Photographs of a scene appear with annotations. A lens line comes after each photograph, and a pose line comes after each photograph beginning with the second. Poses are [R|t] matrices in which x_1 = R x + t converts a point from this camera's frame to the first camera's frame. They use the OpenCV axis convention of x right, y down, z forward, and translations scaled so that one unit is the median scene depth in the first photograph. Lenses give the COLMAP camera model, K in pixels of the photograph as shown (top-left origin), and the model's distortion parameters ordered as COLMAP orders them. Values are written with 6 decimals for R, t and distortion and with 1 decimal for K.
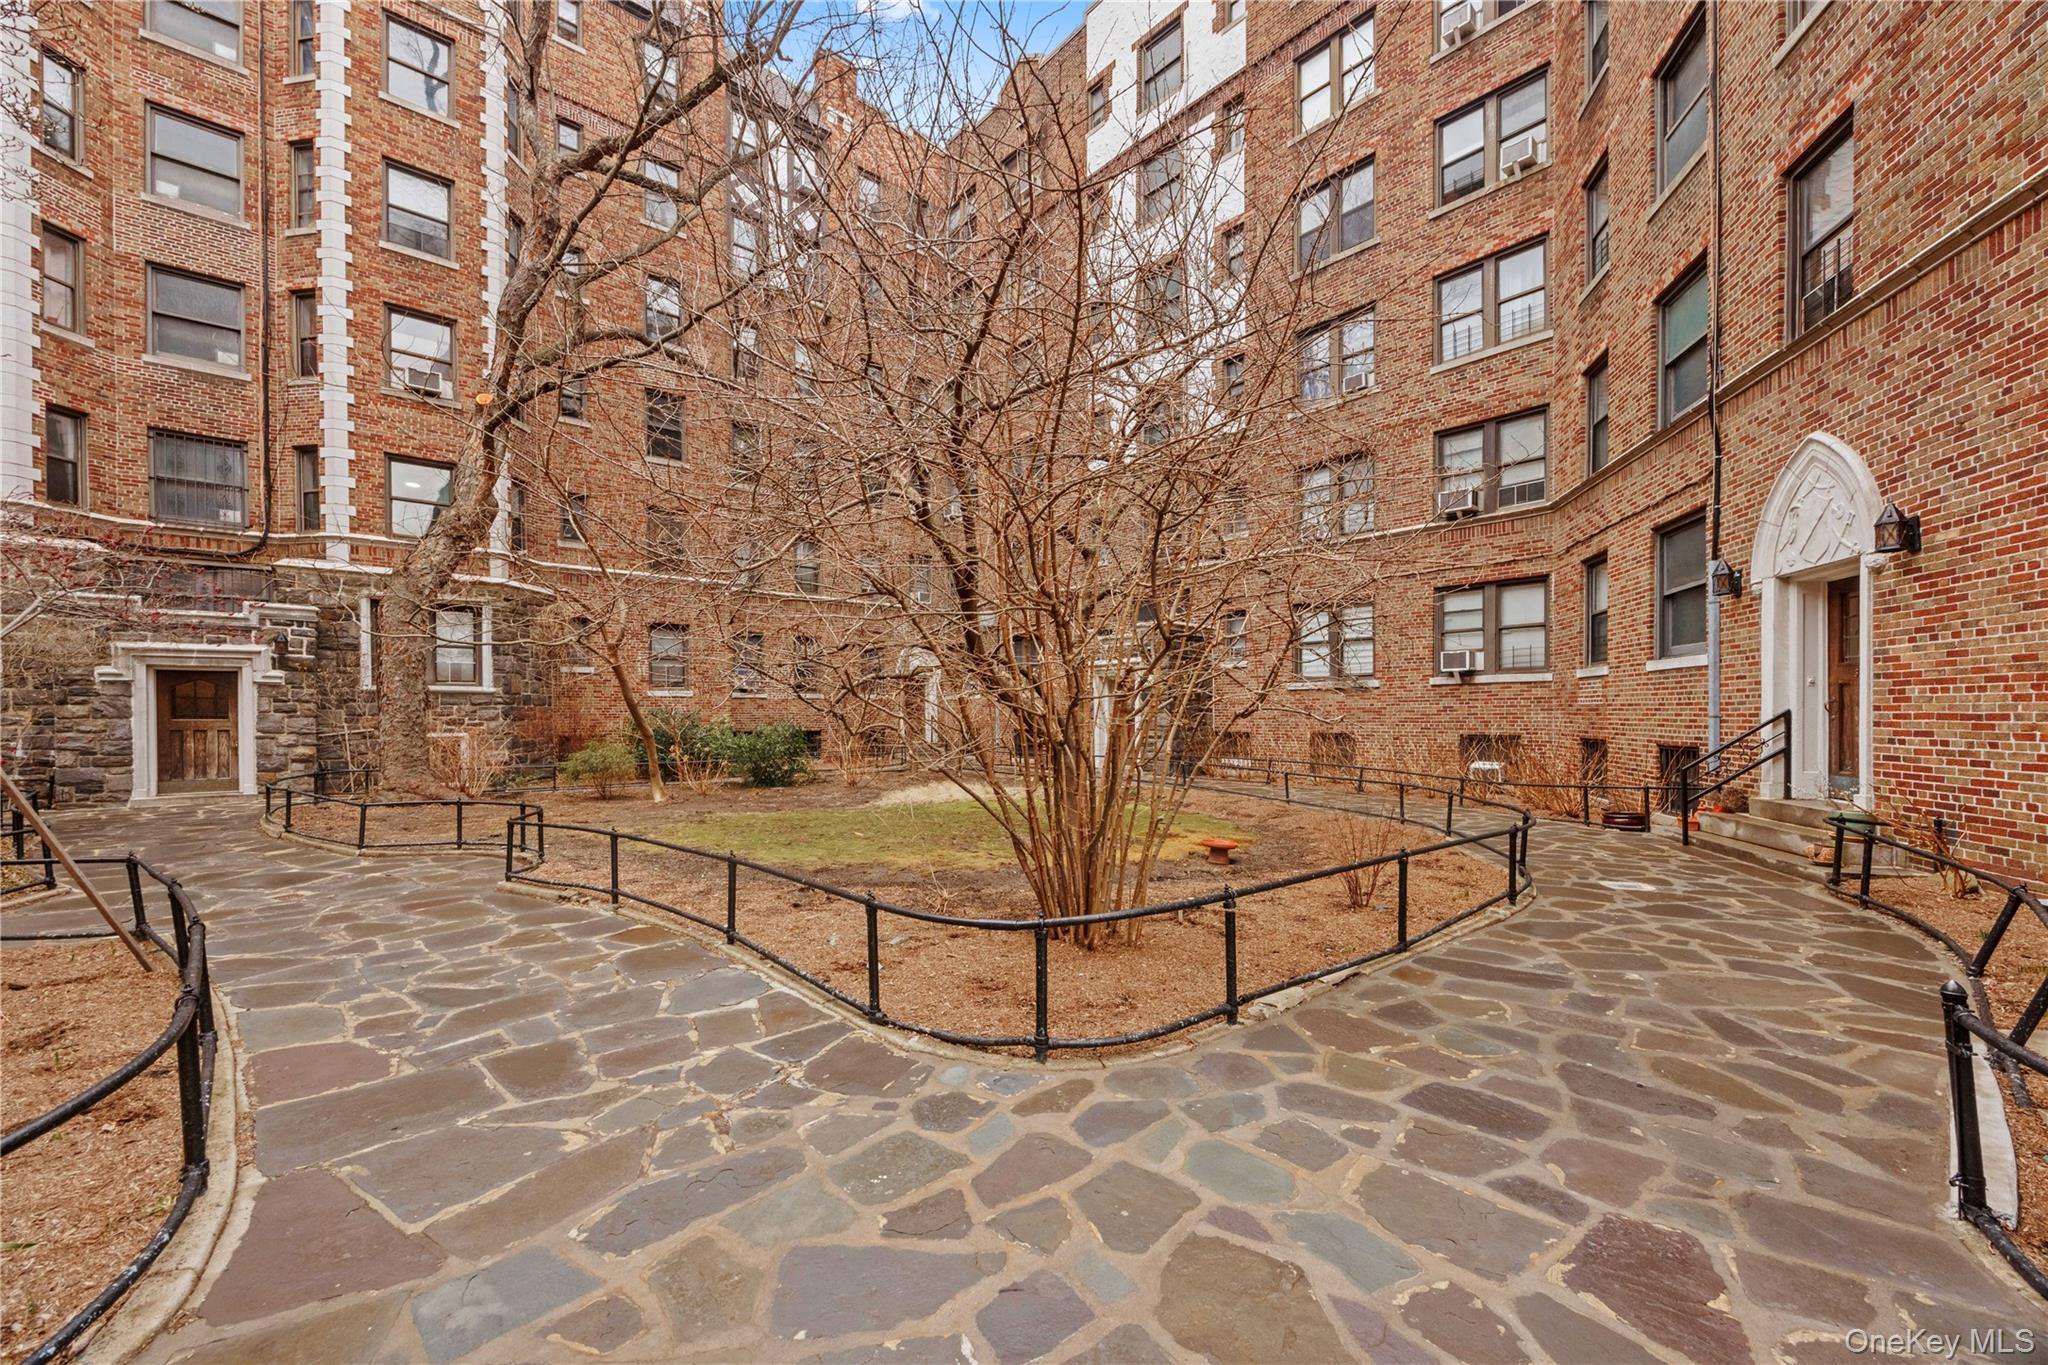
lens RADIAL K [[785.5, 0, 1067.3], [0, 785.5, 702.7], [0, 0, 1]] dist [-0.000966, -0.001604]
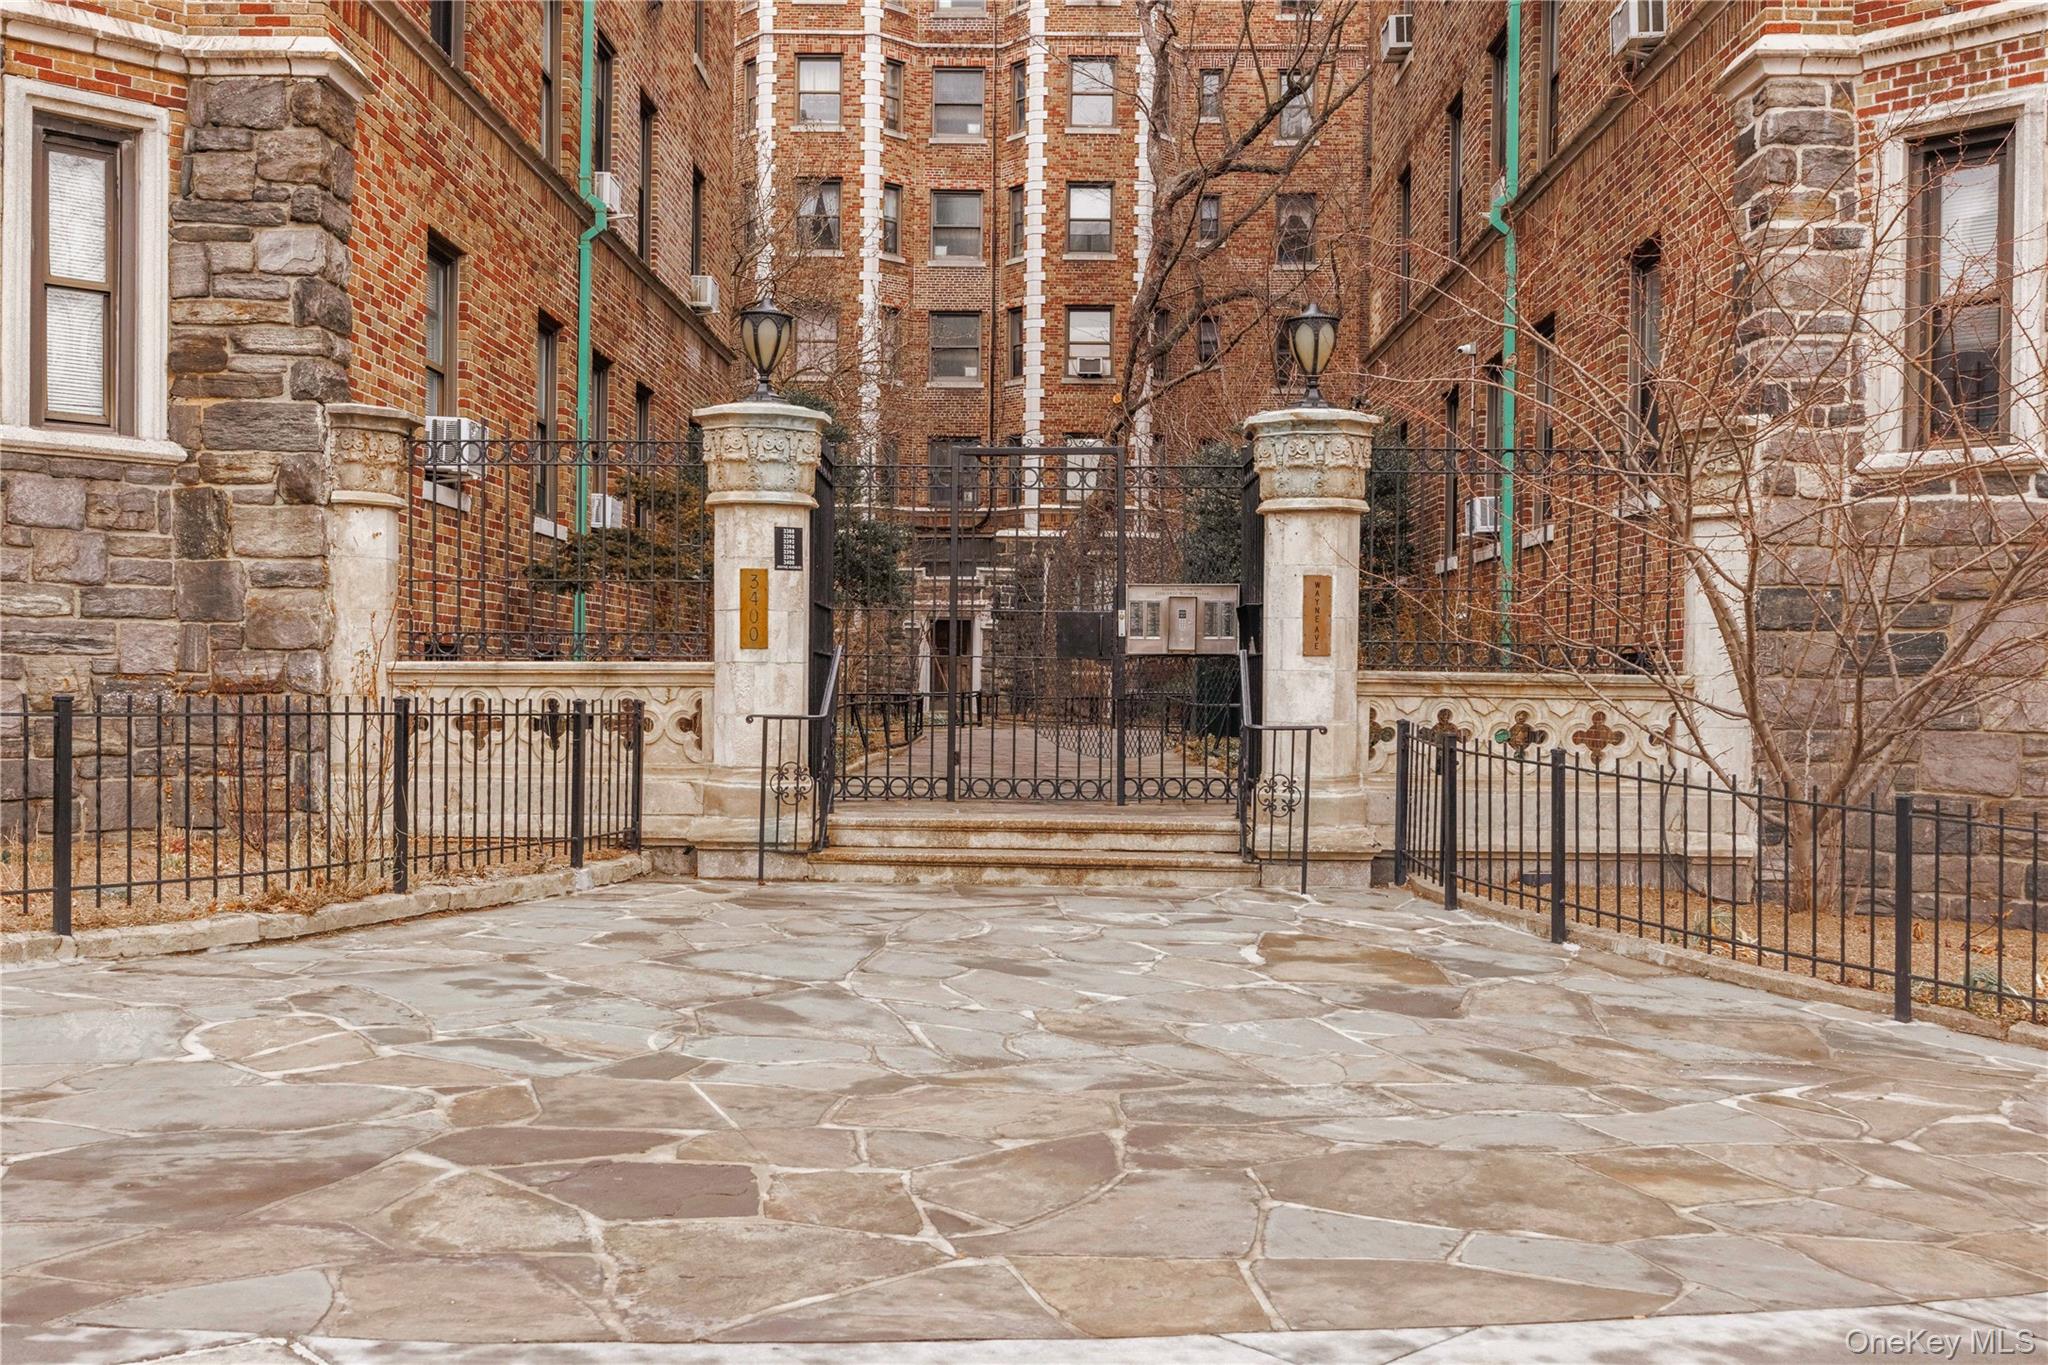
lens RADIAL K [[2044.4, 0, 1024.0], [0, 2044.4, 682.5], [0, 0, 1]] dist [0.089285, -0.002282]
pose [[0.720440, 0.021331, -0.693189, 1.295587], [-0.022949, 0.999713, 0.006912, 0.035941], [0.693137, 0.010928, 0.720723, -1.322764]]
